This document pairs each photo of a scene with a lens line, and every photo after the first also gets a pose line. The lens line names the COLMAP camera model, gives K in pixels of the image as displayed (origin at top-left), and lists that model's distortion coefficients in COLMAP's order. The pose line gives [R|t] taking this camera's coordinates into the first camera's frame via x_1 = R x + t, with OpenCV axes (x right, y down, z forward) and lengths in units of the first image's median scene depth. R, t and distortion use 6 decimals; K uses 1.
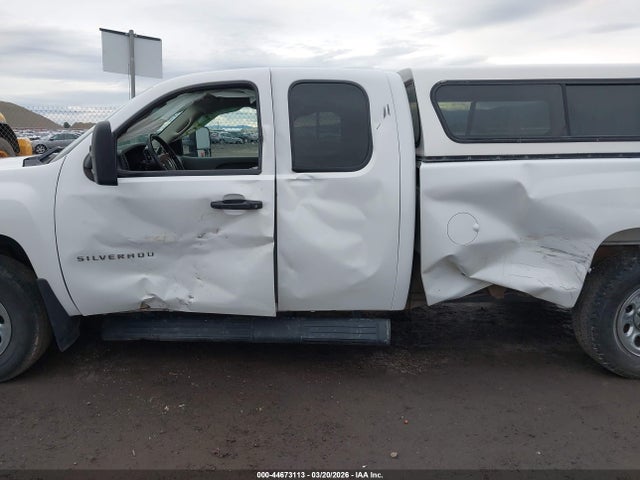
lens RADIAL K [[491.1, 0, 320.0], [0, 491.1, 240.0], [0, 0, 1]] dist [0.002404, -0.000931]
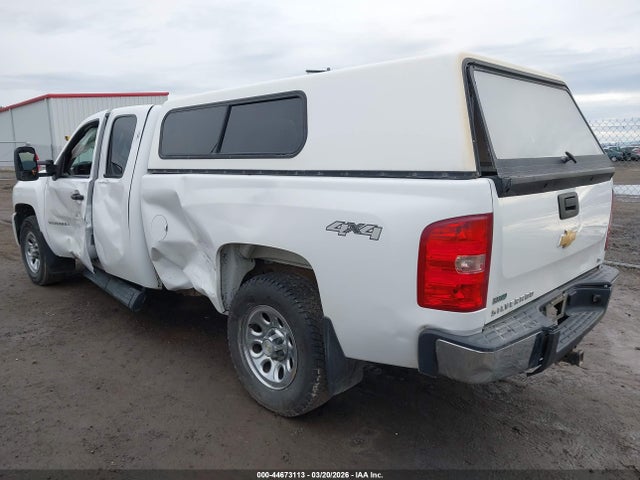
lens RADIAL K [[491.1, 0, 320.0], [0, 491.1, 240.0], [0, 0, 1]] dist [0.002404, -0.000931]
pose [[0.714303, 0.121389, -0.689229, 1.434511], [-0.136928, 0.990049, 0.032460, -0.087665], [0.686310, 0.071188, 0.723816, 0.382194]]
